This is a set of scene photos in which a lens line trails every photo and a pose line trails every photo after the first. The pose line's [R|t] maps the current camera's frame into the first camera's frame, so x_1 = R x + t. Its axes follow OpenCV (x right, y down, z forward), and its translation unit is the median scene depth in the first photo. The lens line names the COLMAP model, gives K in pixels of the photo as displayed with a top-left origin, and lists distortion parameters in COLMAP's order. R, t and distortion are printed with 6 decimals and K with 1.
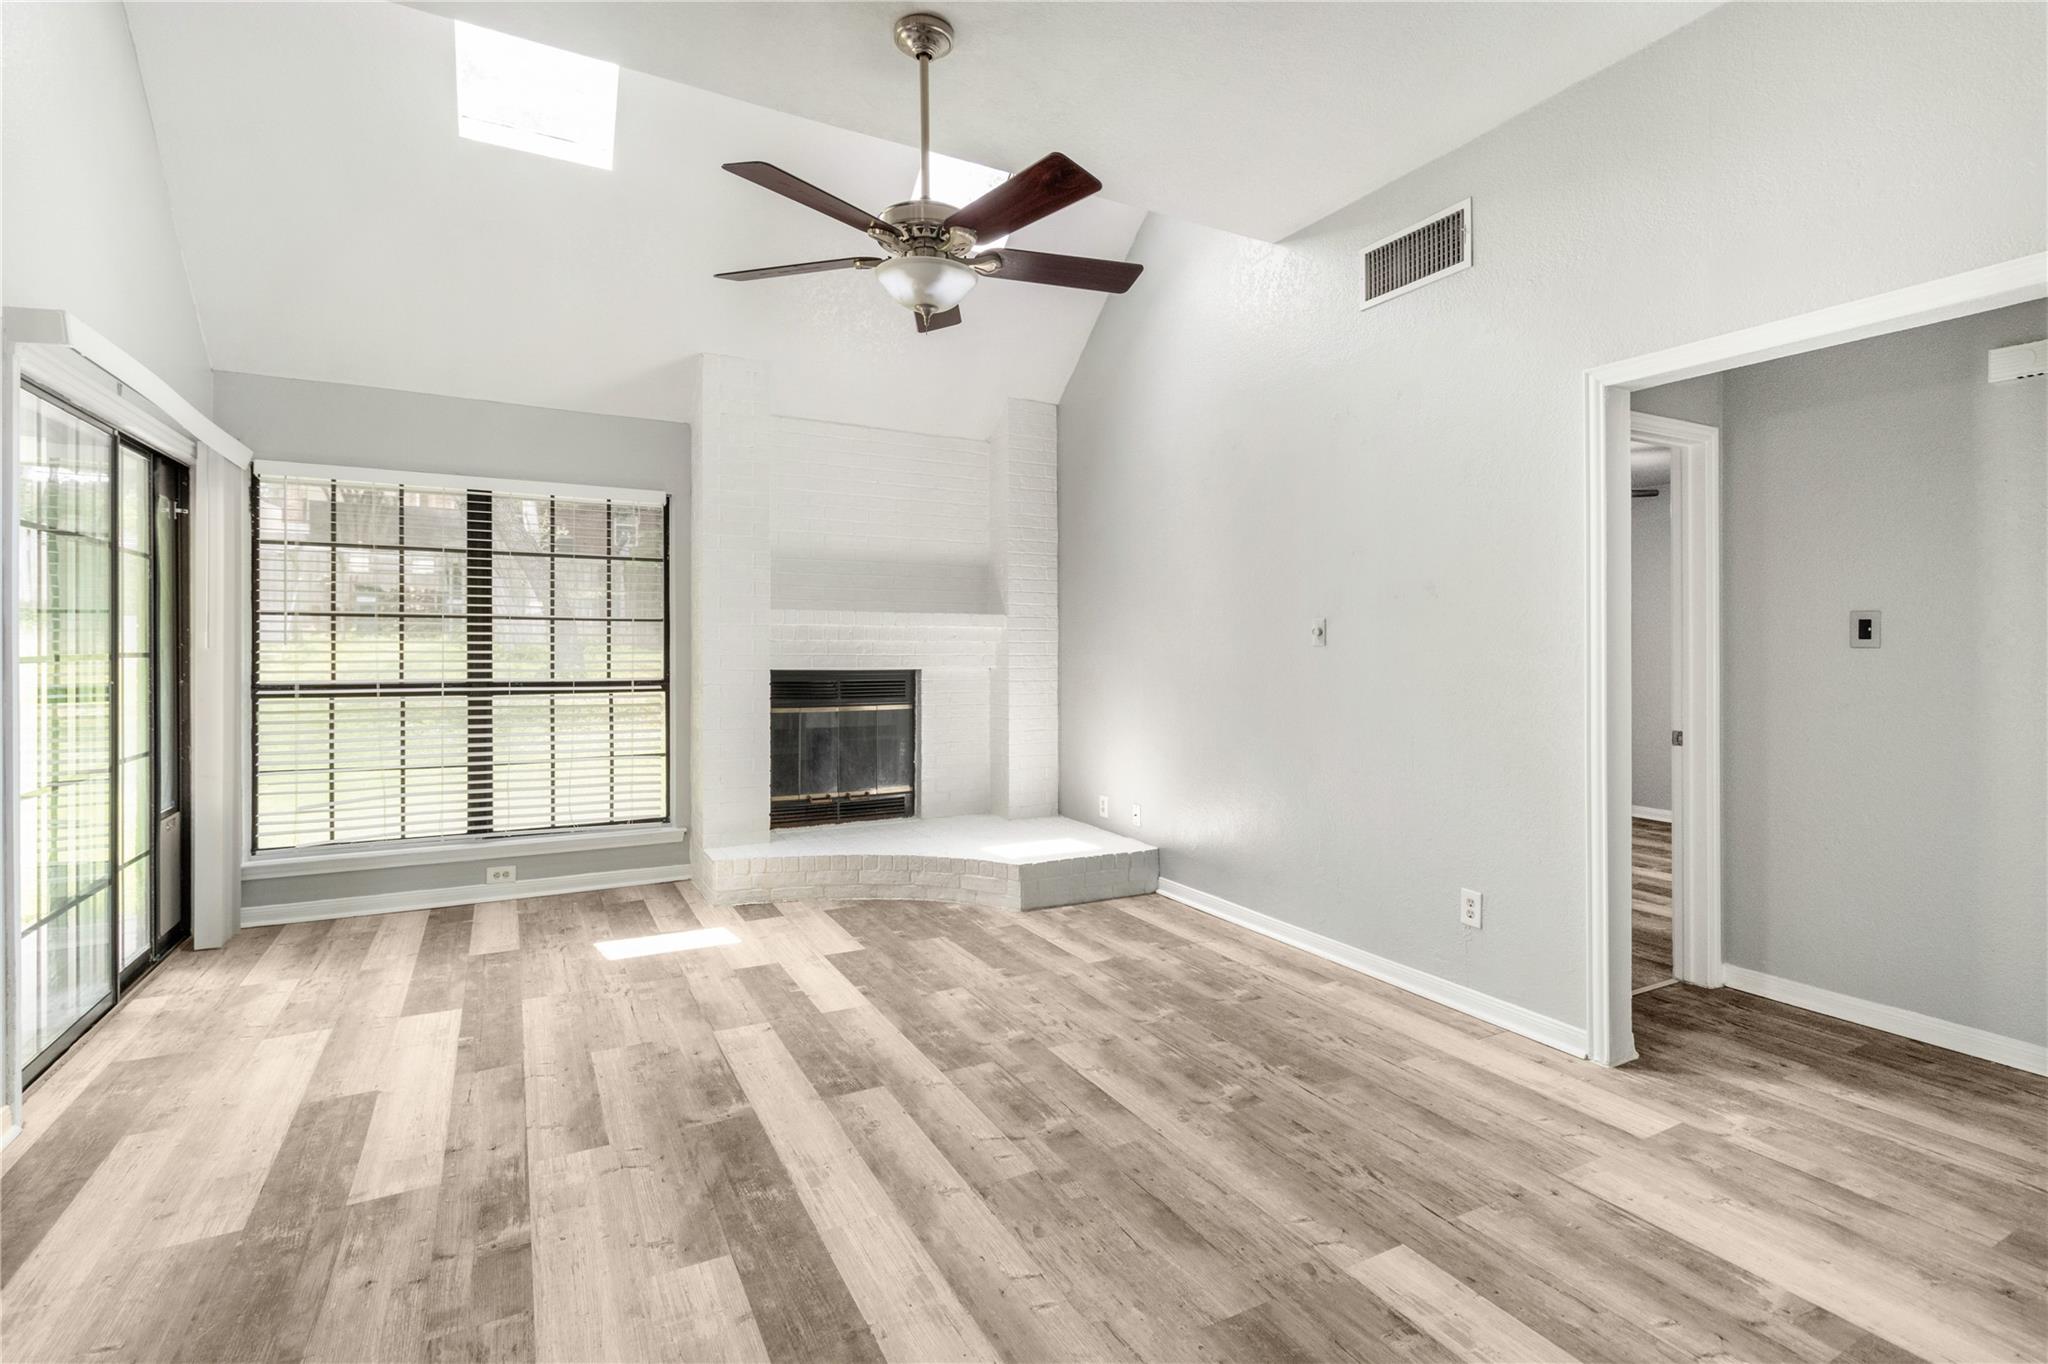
lens RADIAL K [[948.9, 0, 1024.3], [0, 948.9, 639.5], [0, 0, 1]] dist [0.000254, 0.001832]
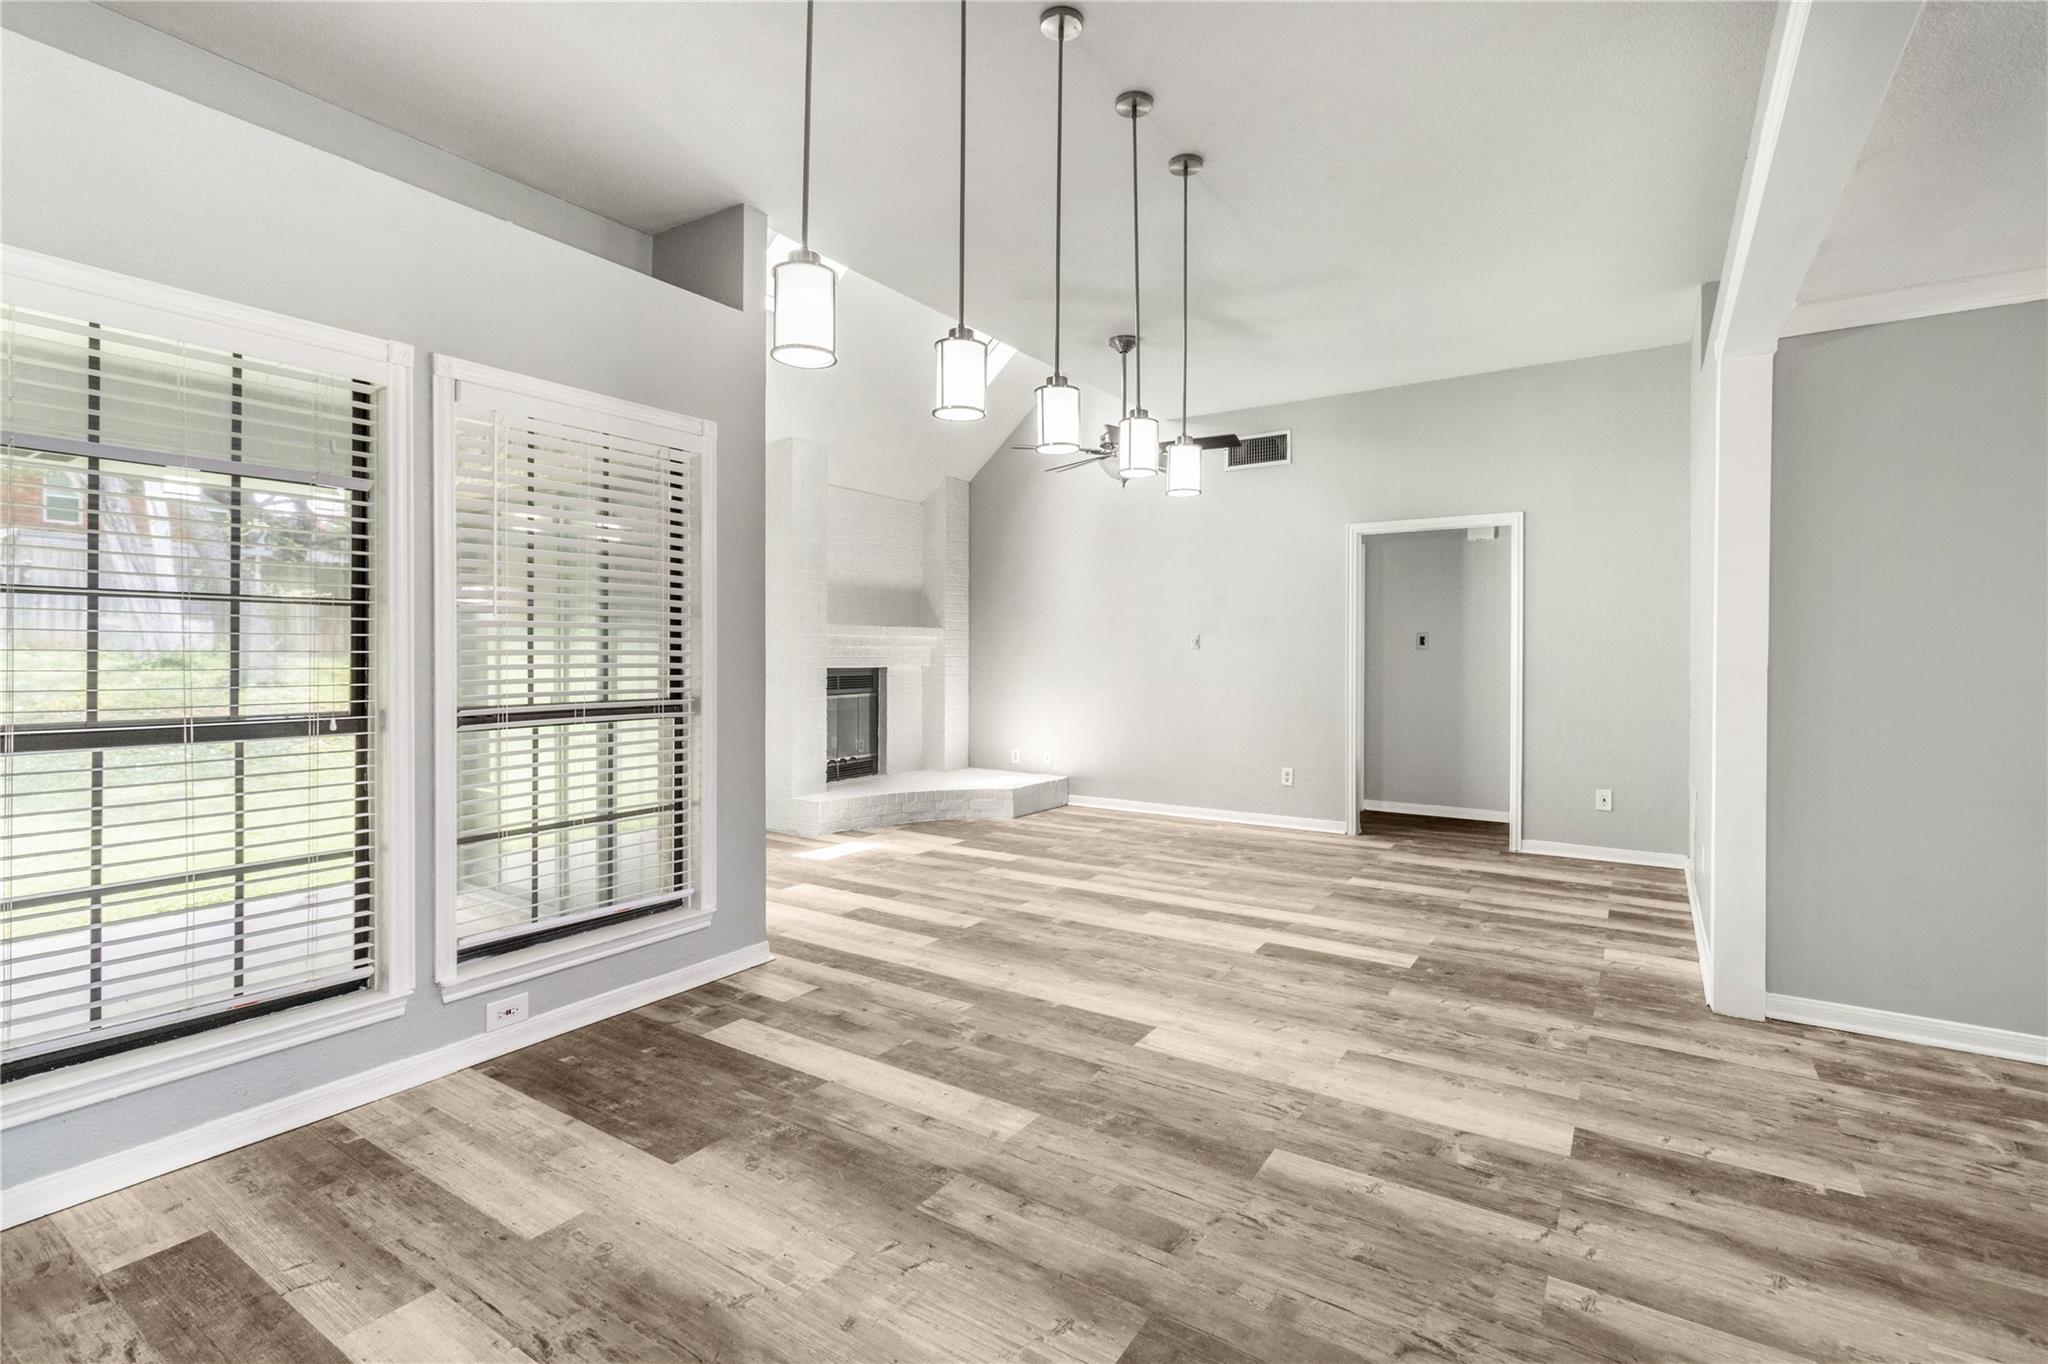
lens RADIAL K [[948.9, 0, 1015.4], [0, 948.9, 666.7], [0, 0, 1]] dist [0.000254, 0.001832]
pose [[0.883038, -0.012569, 0.469133, -0.680802], [0.000316, 0.999657, 0.026188, -0.005773], [-0.469302, -0.022977, 0.882739, -0.357109]]
